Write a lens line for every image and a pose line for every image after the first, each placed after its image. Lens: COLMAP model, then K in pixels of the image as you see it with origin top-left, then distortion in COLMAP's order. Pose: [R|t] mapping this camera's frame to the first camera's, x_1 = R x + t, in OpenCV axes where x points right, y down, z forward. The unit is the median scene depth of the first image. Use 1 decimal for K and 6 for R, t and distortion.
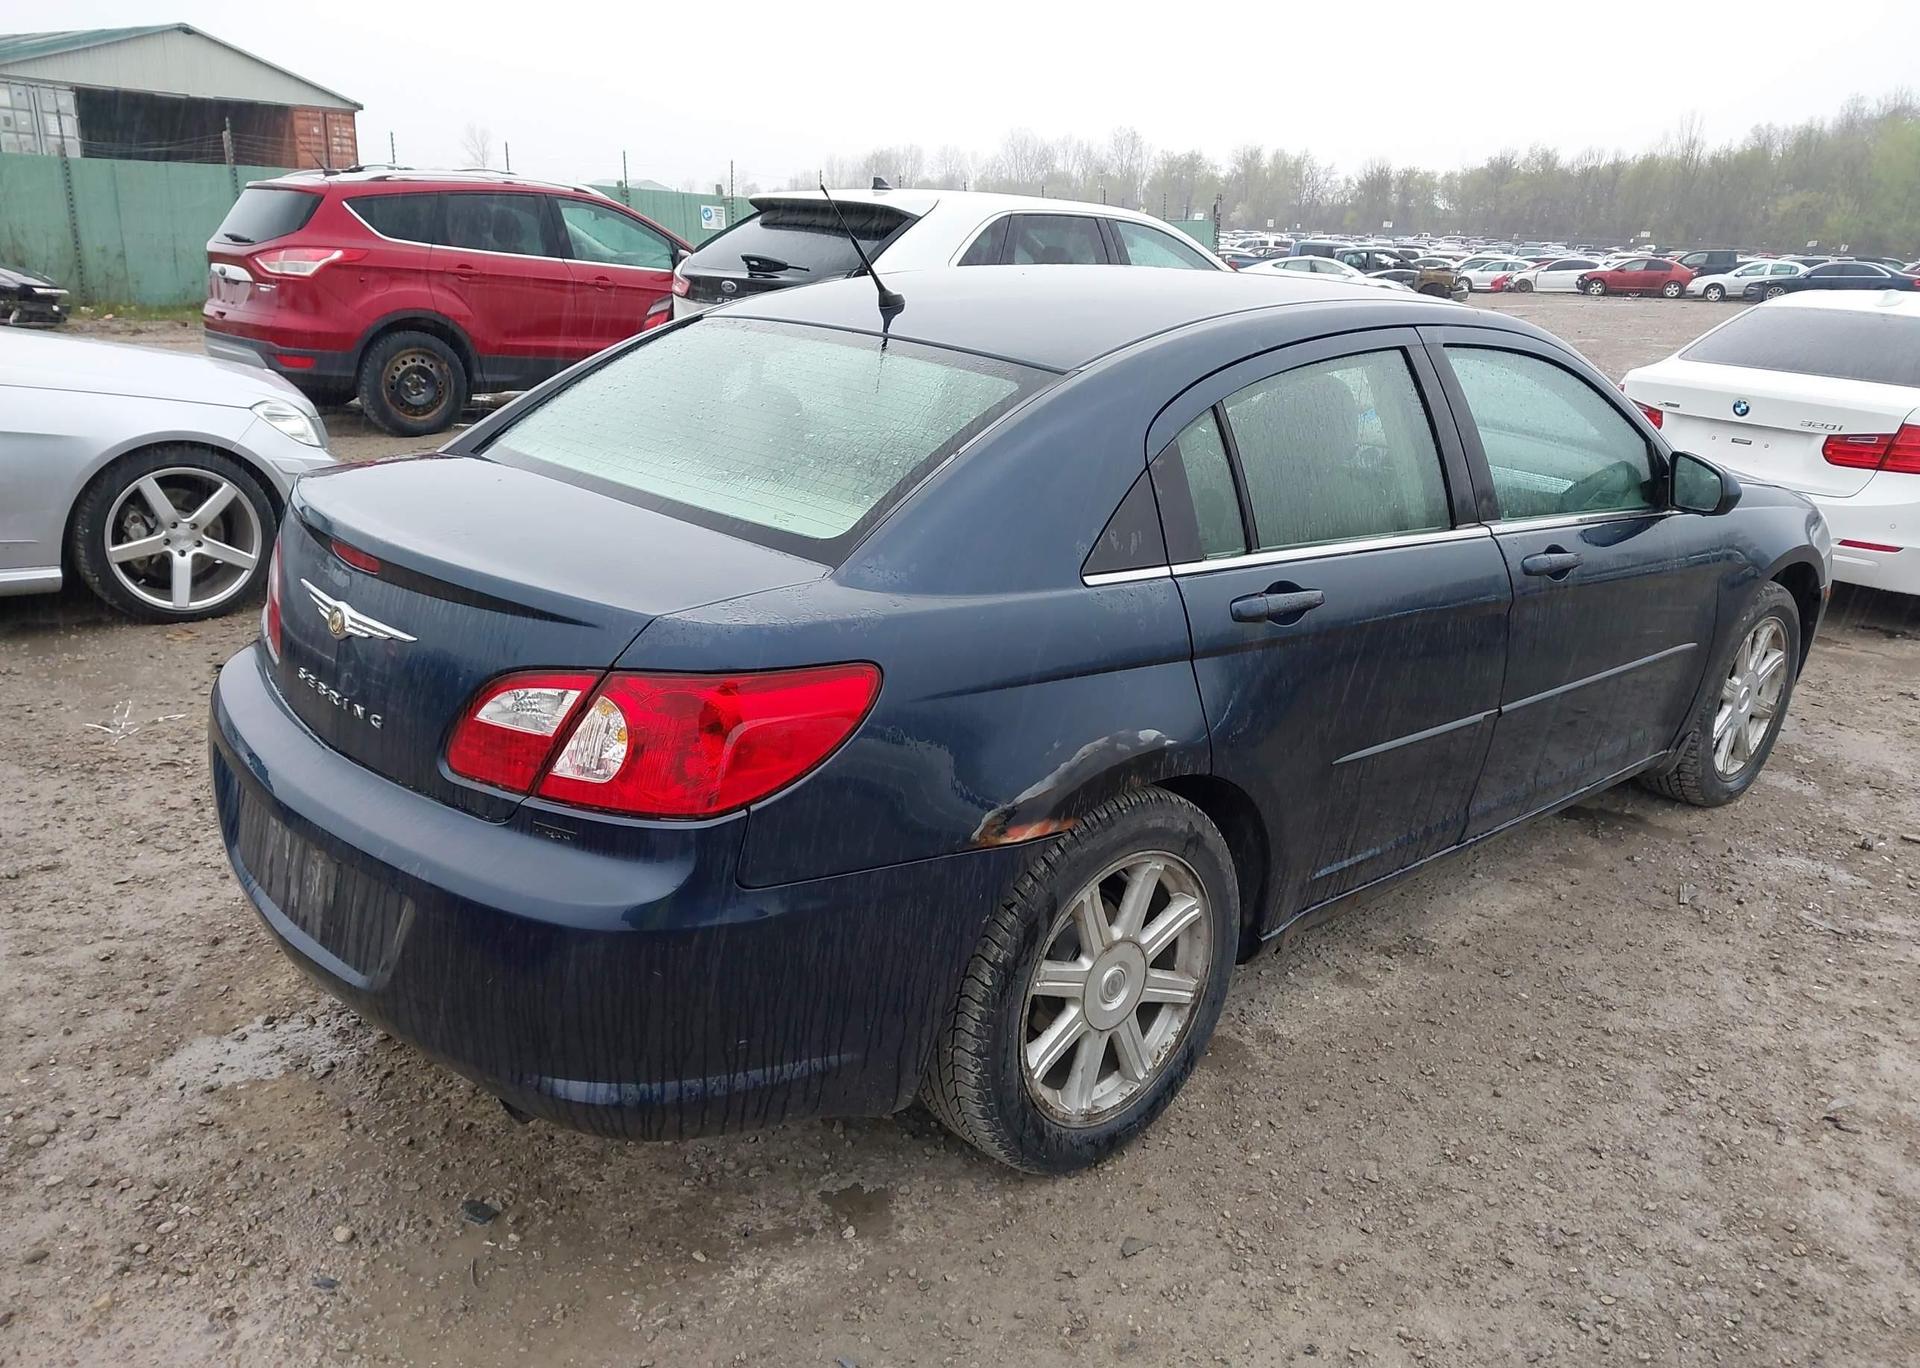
lens RADIAL K [[1524.5, 0, 984.0], [0, 1524.5, 692.7], [0, 0, 1]] dist [0.008887, 0.004097]
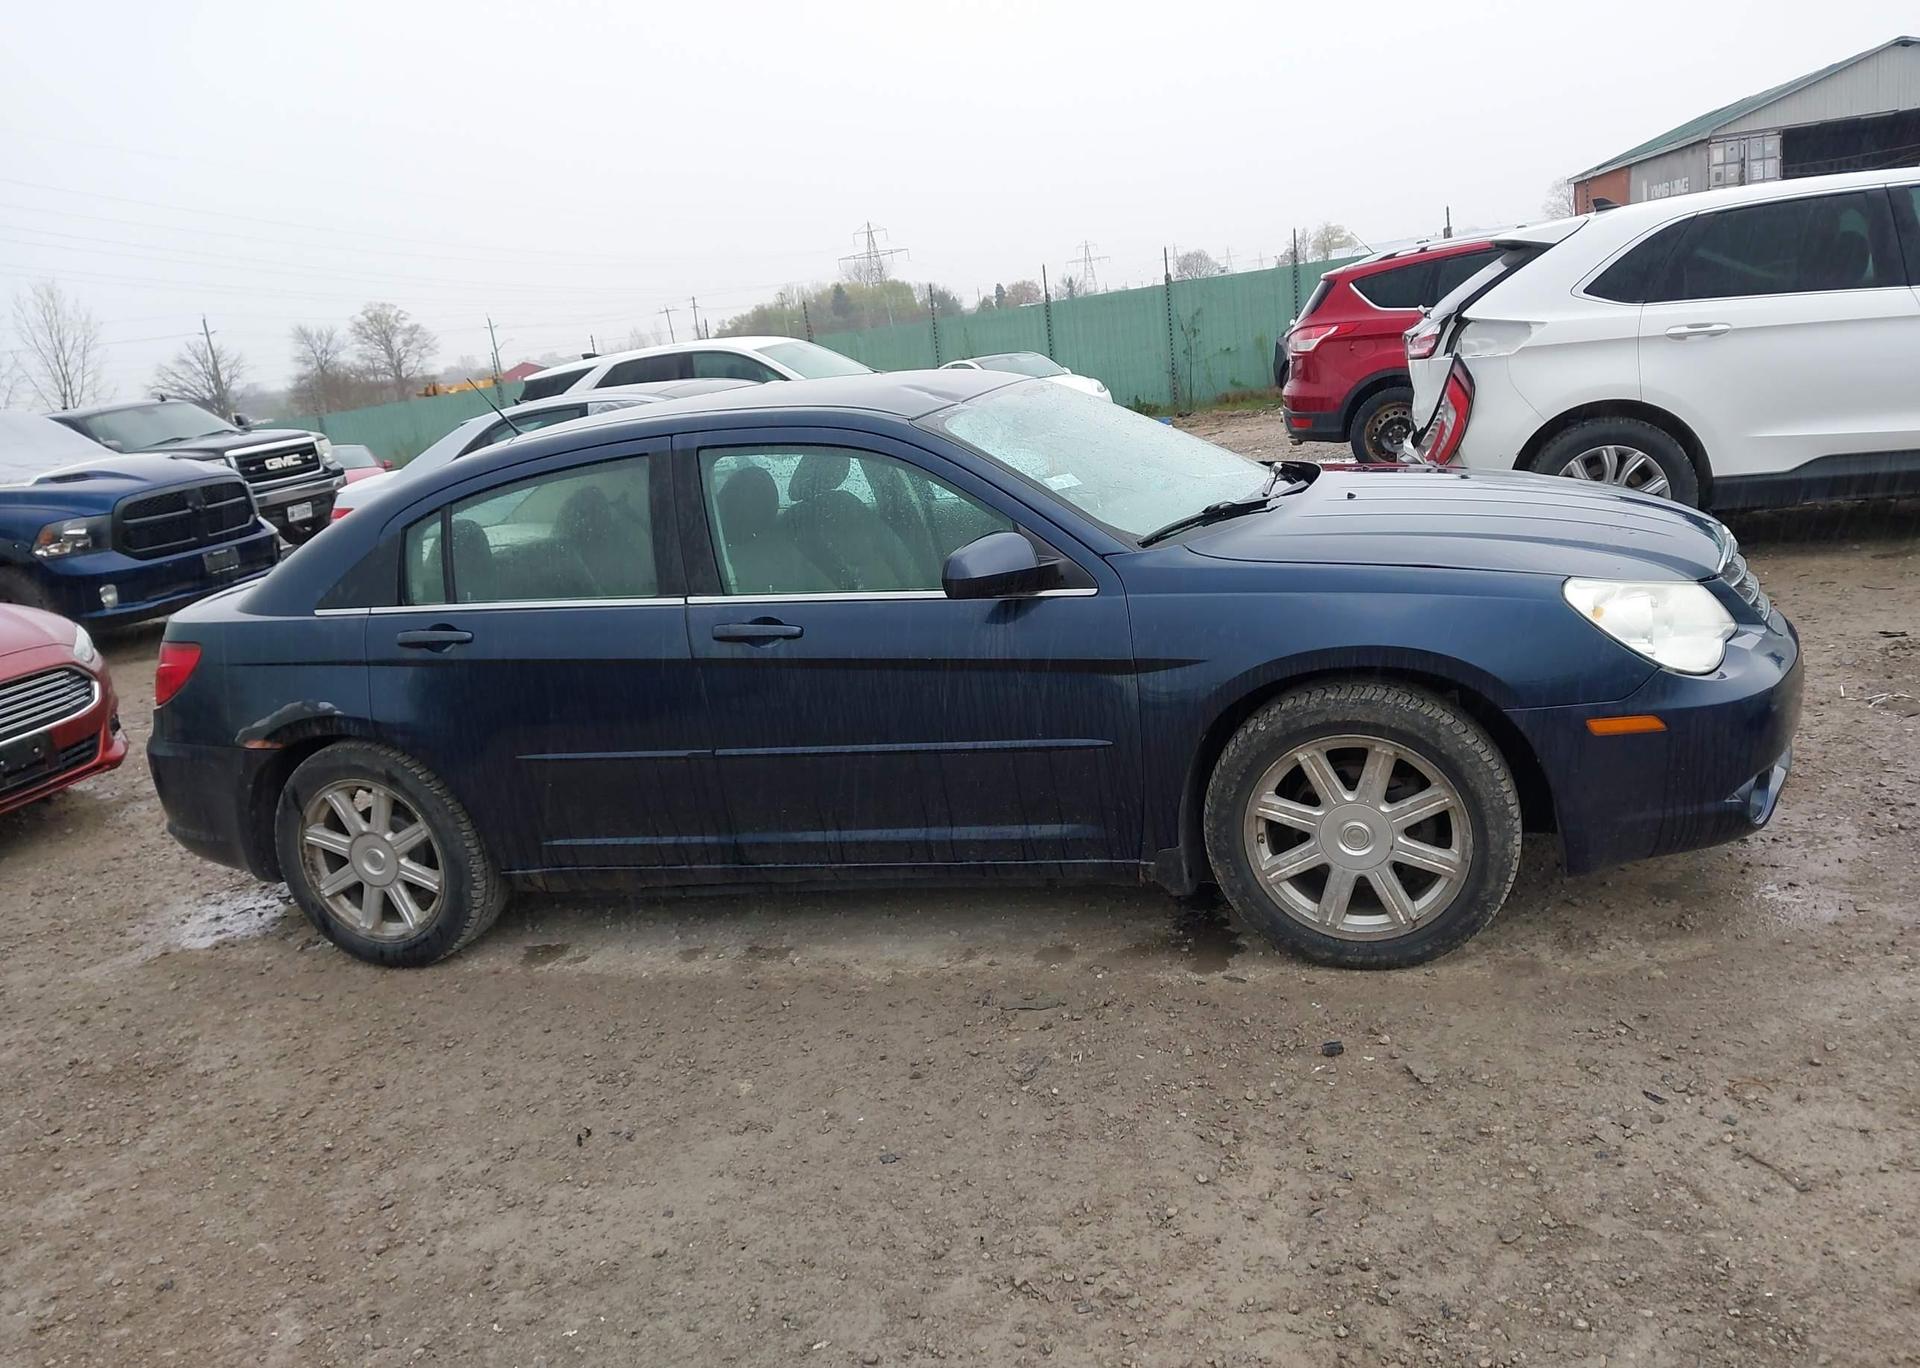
lens RADIAL K [[1524.5, 0, 984.0], [0, 1524.5, 692.7], [0, 0, 1]] dist [0.008887, 0.004097]
pose [[0.466539, 0.103835, -0.878385, 1.326781], [-0.113692, 0.991887, 0.056867, -0.113970], [0.877164, 0.073335, 0.474559, 0.568758]]
